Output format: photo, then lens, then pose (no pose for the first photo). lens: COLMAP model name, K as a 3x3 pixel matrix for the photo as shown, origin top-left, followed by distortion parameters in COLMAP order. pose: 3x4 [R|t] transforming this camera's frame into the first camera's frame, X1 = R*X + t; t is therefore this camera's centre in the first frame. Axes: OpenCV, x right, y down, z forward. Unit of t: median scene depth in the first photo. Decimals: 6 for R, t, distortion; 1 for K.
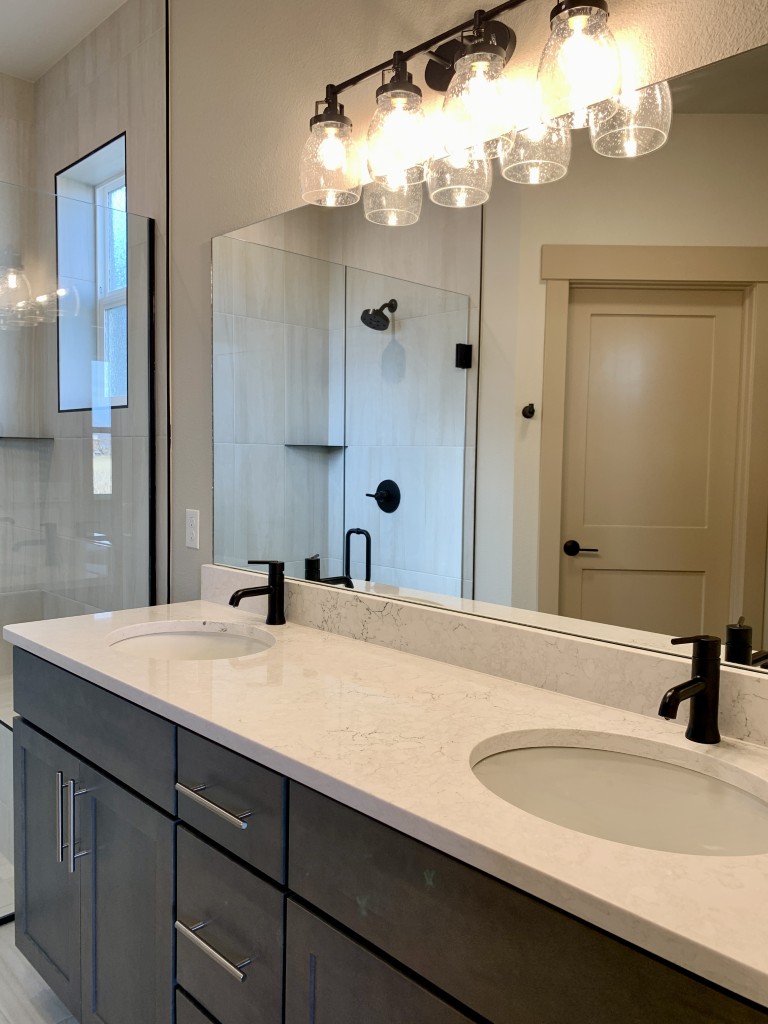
lens RADIAL K [[782.6, 0, 386.2], [0, 782.6, 511.8], [0, 0, 1]] dist [0.034480, -0.038493]
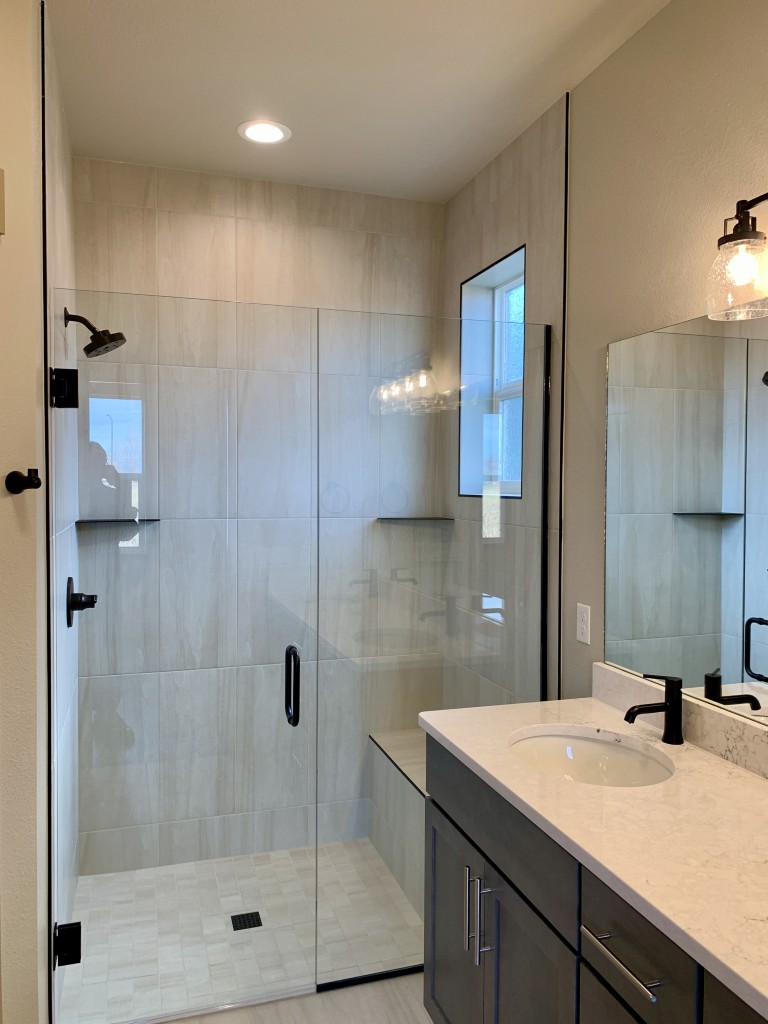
lens RADIAL K [[782.6, 0, 386.3], [0, 782.6, 506.7], [0, 0, 1]] dist [0.034480, -0.038493]
pose [[0.893270, 0.002348, -0.449515, -0.021099], [-0.021024, 0.999110, -0.036560, -0.105311], [0.449029, 0.042108, 0.892524, -0.039036]]
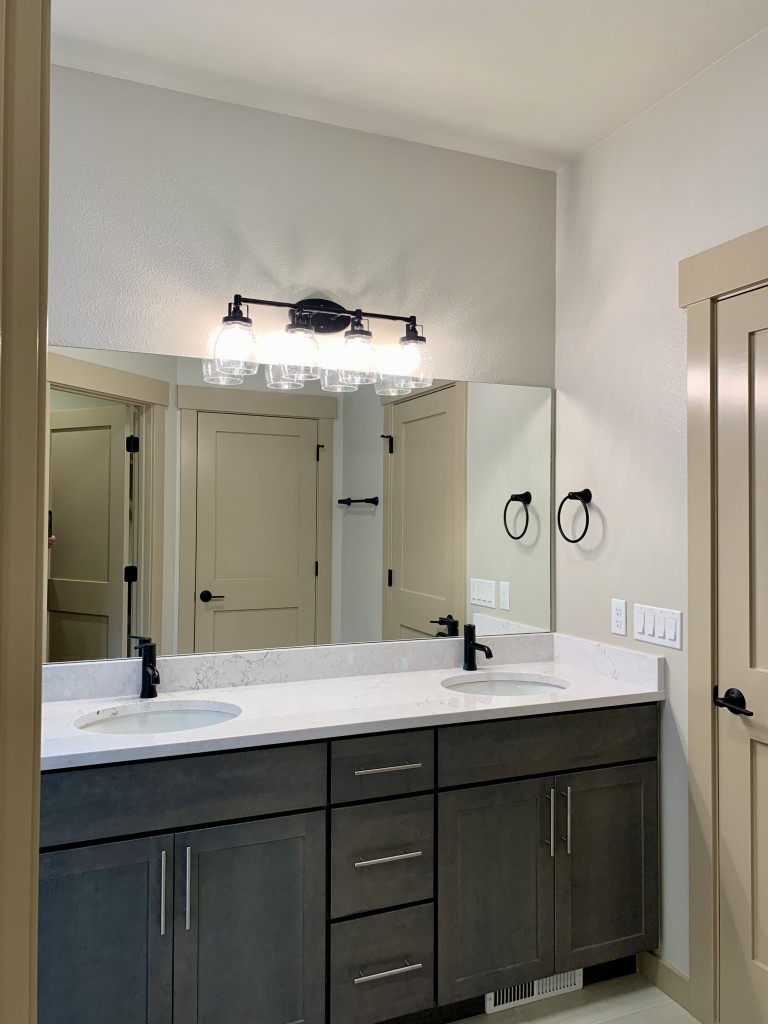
lens RADIAL K [[782.6, 0, 384.3], [0, 782.6, 494.2], [0, 0, 1]] dist [0.034480, -0.038493]
pose [[0.365279, 0.015656, 0.930767, -1.120159], [0.066708, 0.996848, -0.042947, -0.086272], [-0.928505, 0.077777, 0.363083, 0.222864]]
